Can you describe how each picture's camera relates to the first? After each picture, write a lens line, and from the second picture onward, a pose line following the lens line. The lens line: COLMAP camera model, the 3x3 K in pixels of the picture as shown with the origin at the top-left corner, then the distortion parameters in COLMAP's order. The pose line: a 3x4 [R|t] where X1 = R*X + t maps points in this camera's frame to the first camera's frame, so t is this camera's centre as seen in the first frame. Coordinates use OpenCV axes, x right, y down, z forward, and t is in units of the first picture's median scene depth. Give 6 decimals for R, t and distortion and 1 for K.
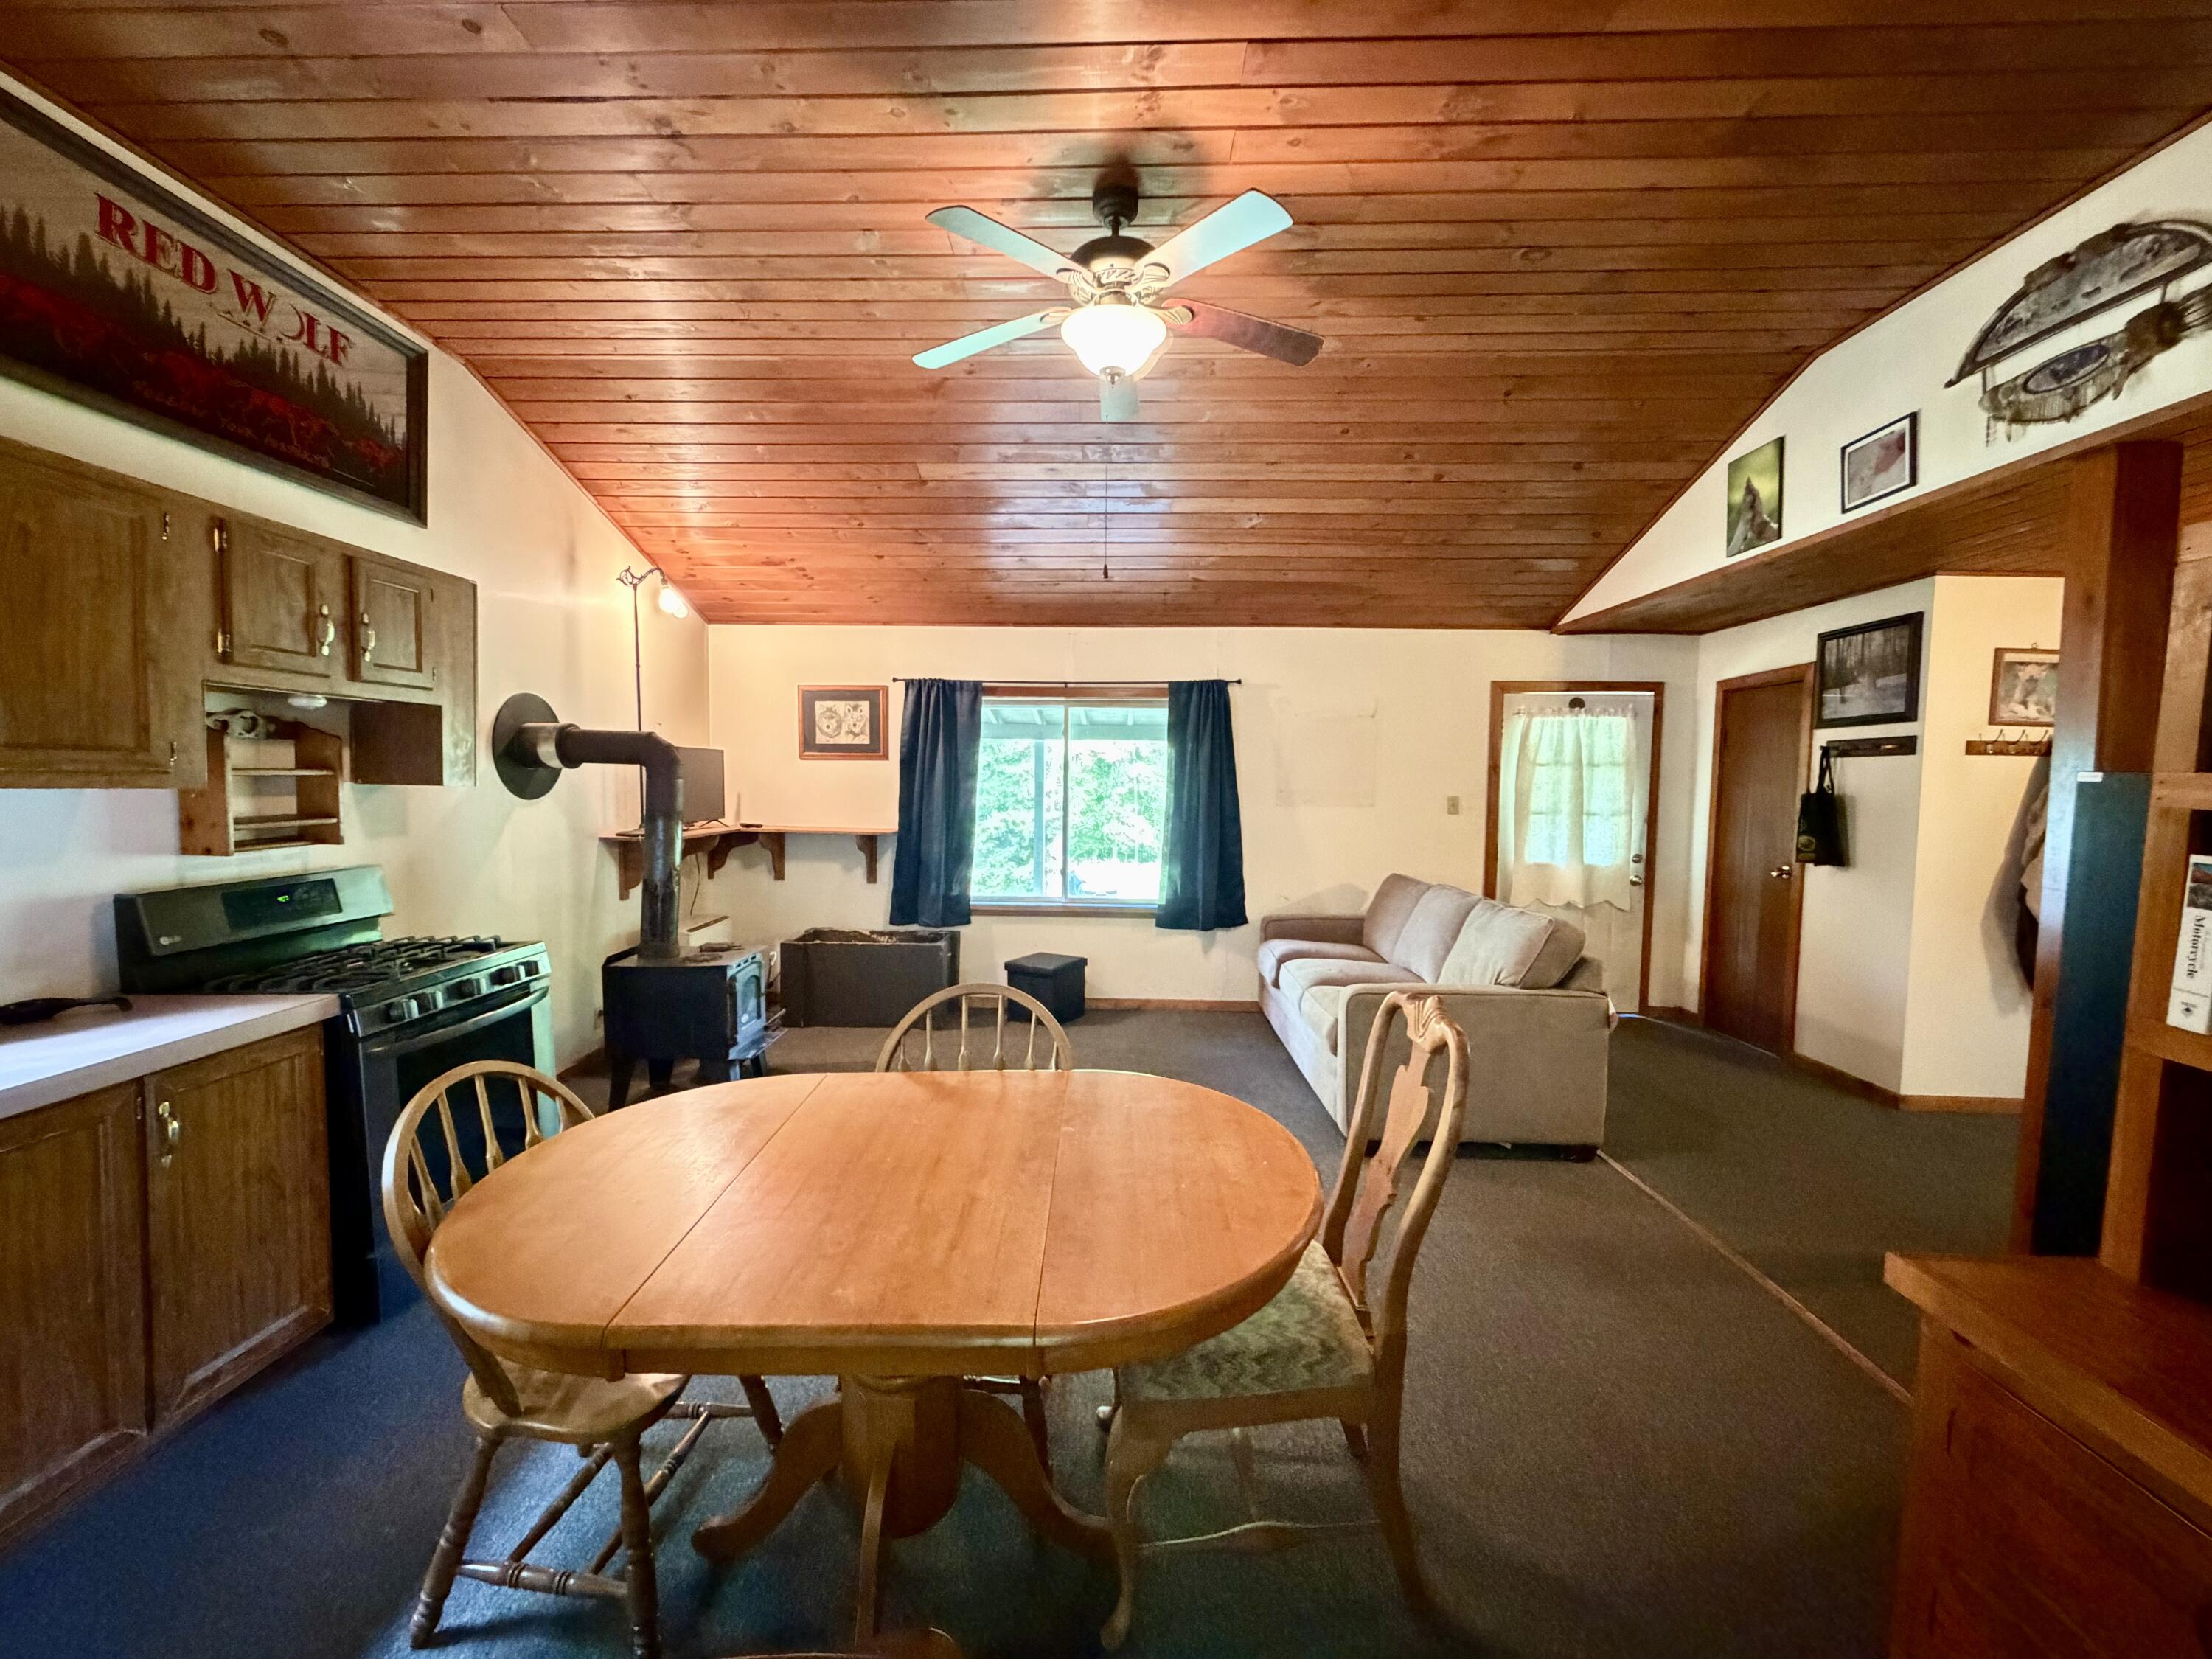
lens RADIAL K [[881.3, 0, 1100.7], [0, 881.3, 827.1], [0, 0, 1]] dist [0.000391, -0.000268]
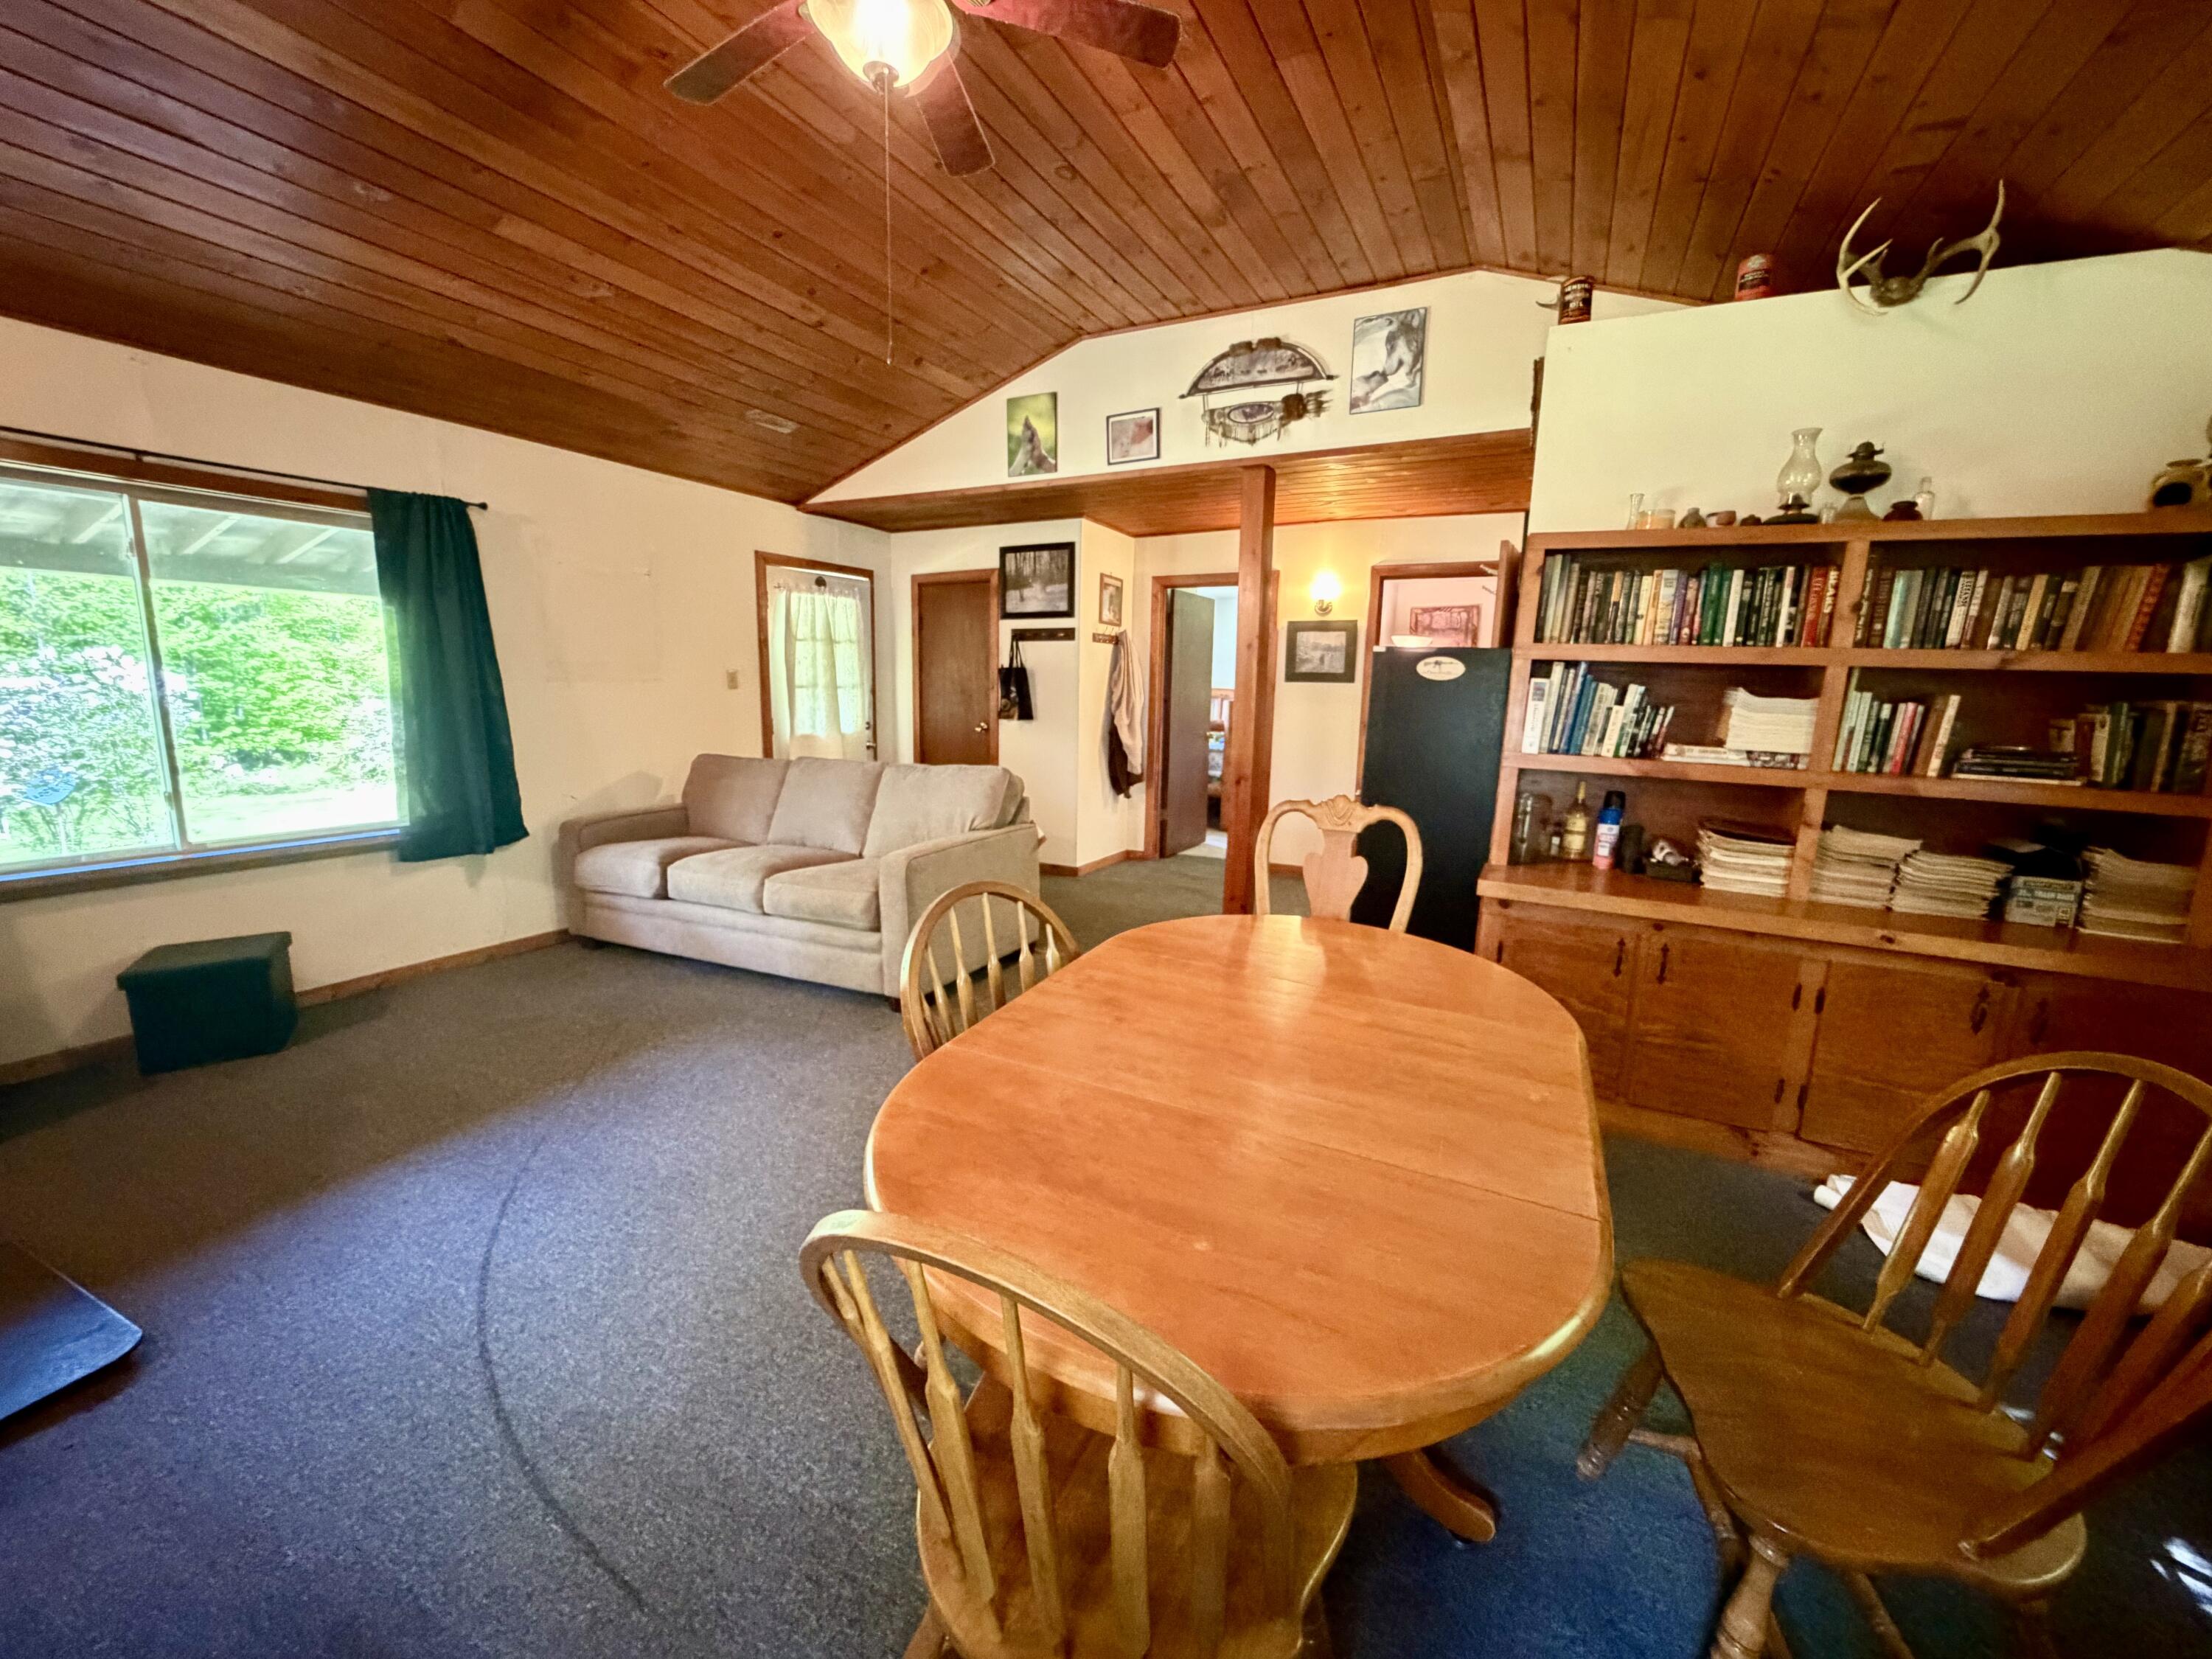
lens RADIAL K [[881.3, 0, 1100.7], [0, 881.3, 827.1], [0, 0, 1]] dist [0.000391, -0.000268]
pose [[0.427404, -0.151267, 0.891316, -0.439869], [0.037875, 0.988033, 0.149519, 0.008429], [-0.903267, -0.030147, 0.428019, 0.318486]]
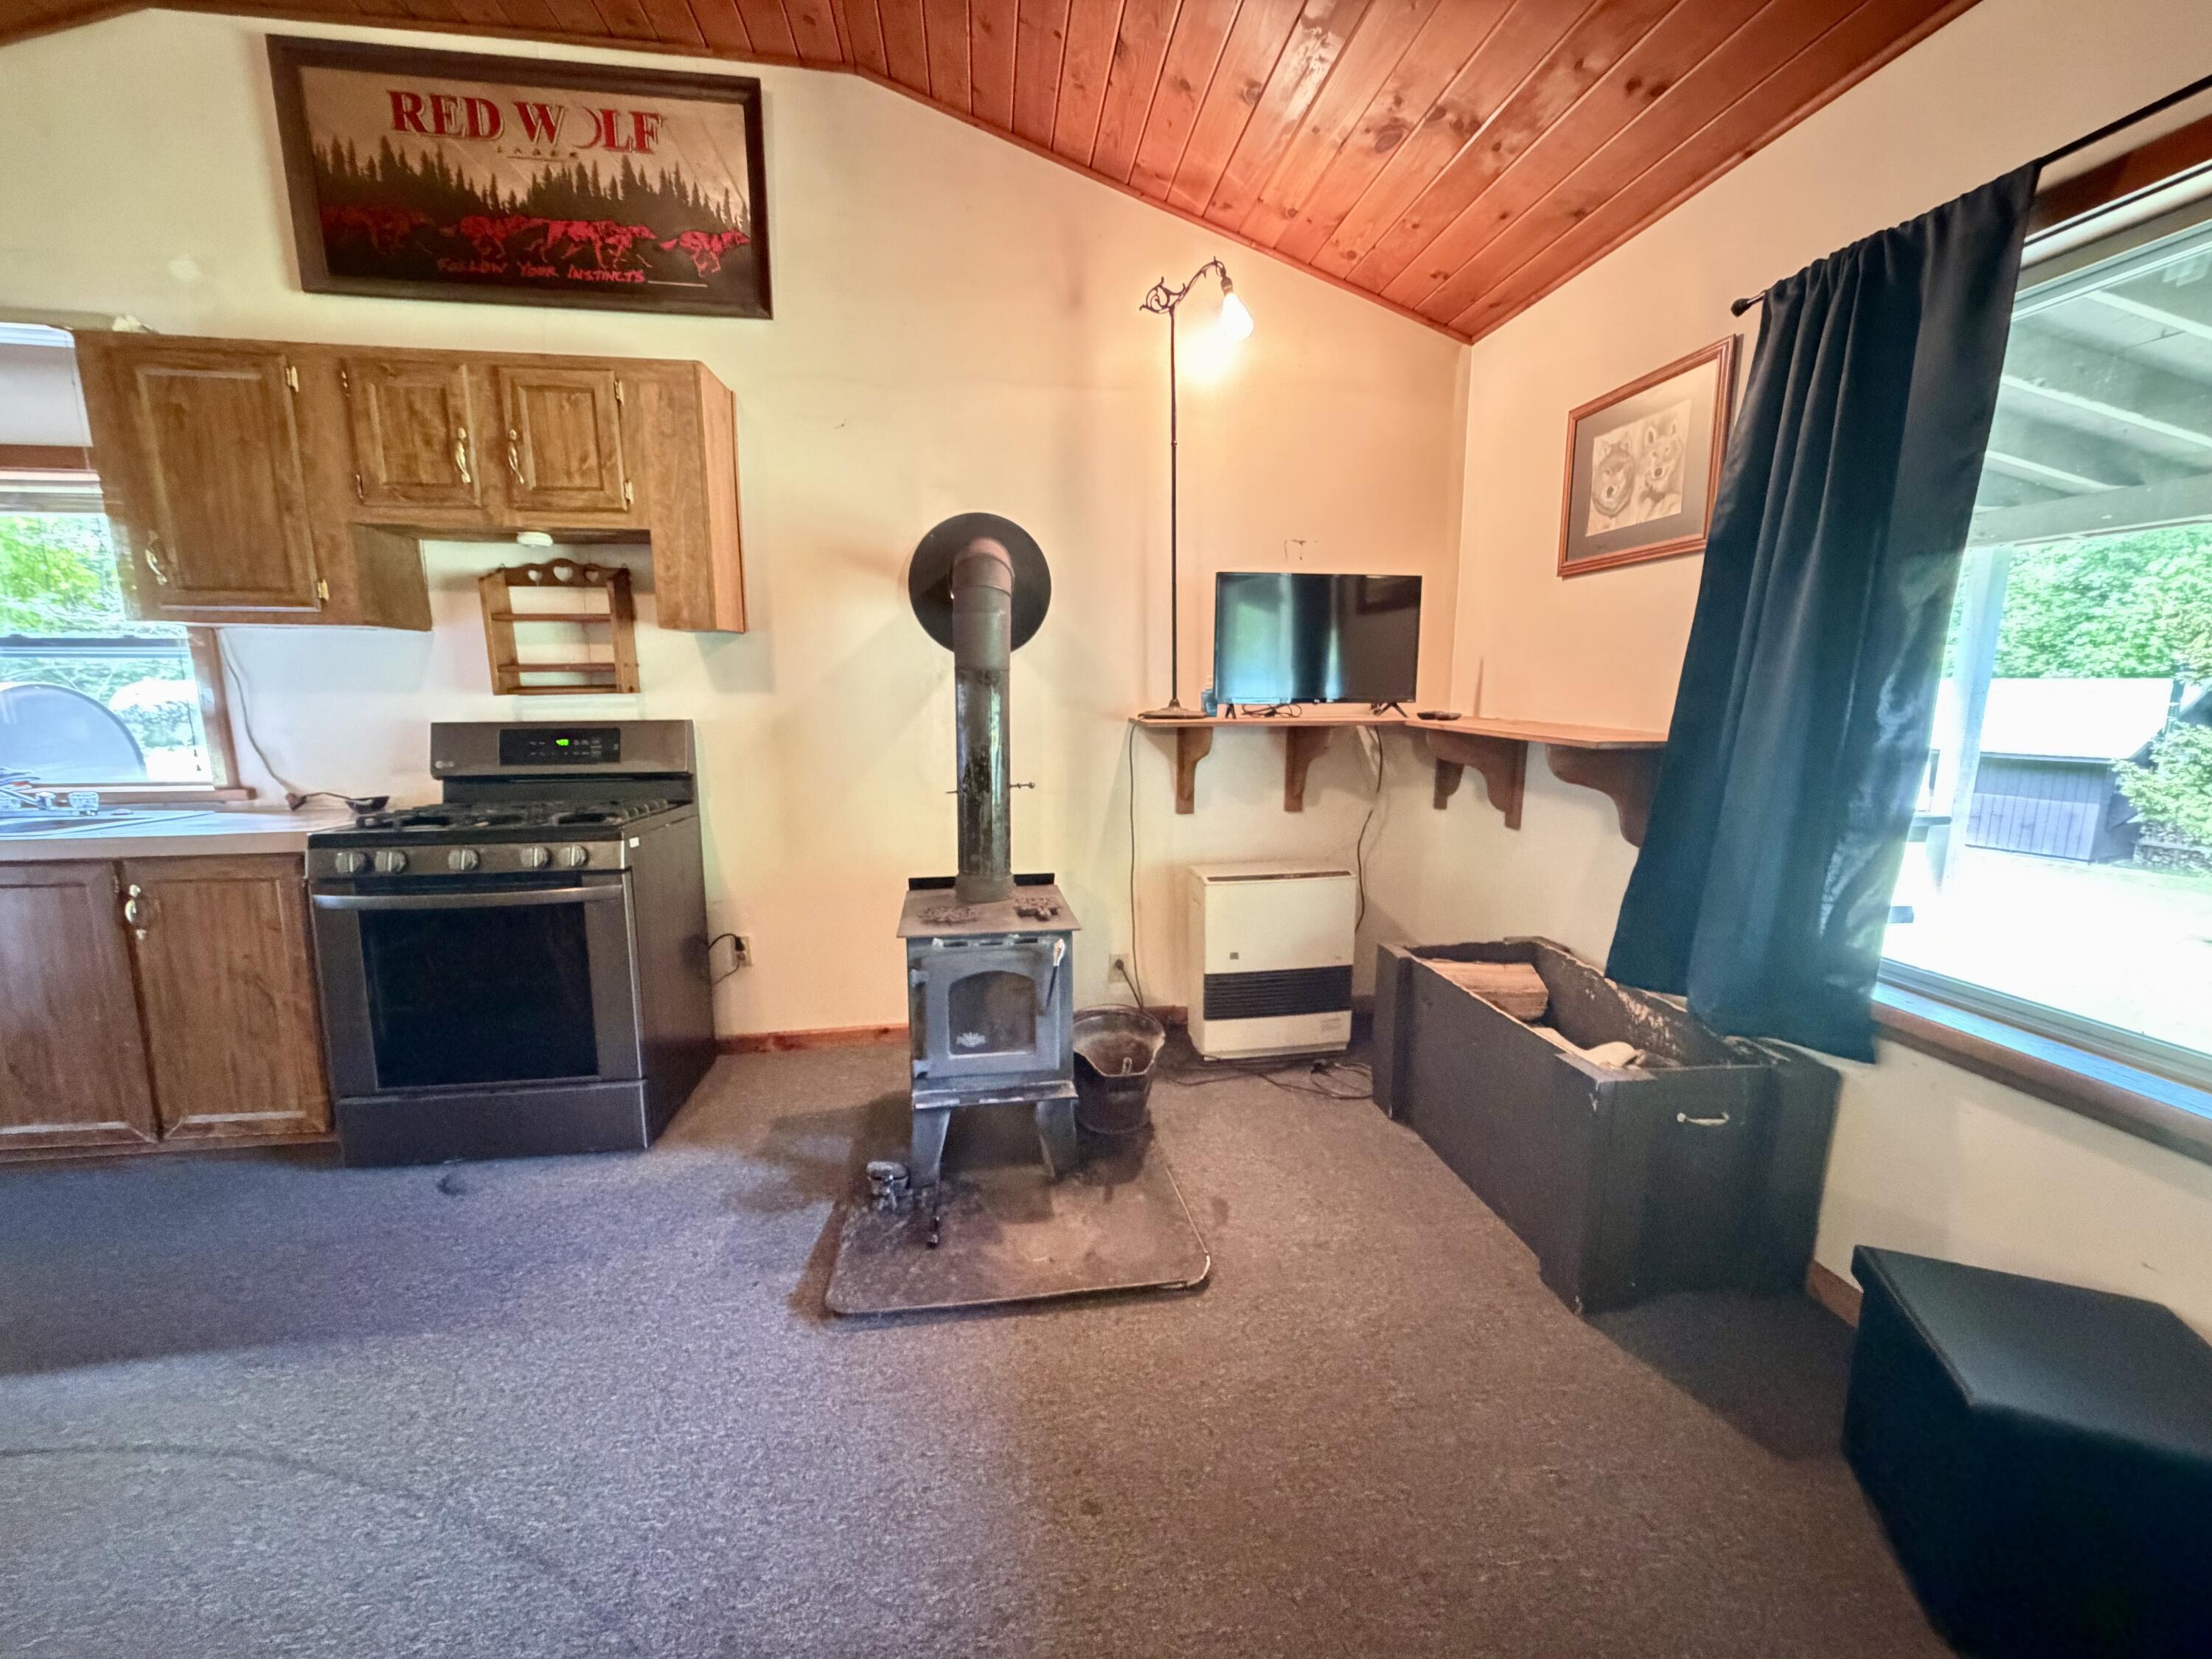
lens RADIAL K [[881.3, 0, 1100.7], [0, 881.3, 827.1], [0, 0, 1]] dist [0.000391, -0.000268]
pose [[0.161058, 0.146963, -0.975942, 0.137128], [-0.052813, 0.988718, 0.140172, 0.001050], [0.985531, 0.028966, 0.167002, 0.996154]]
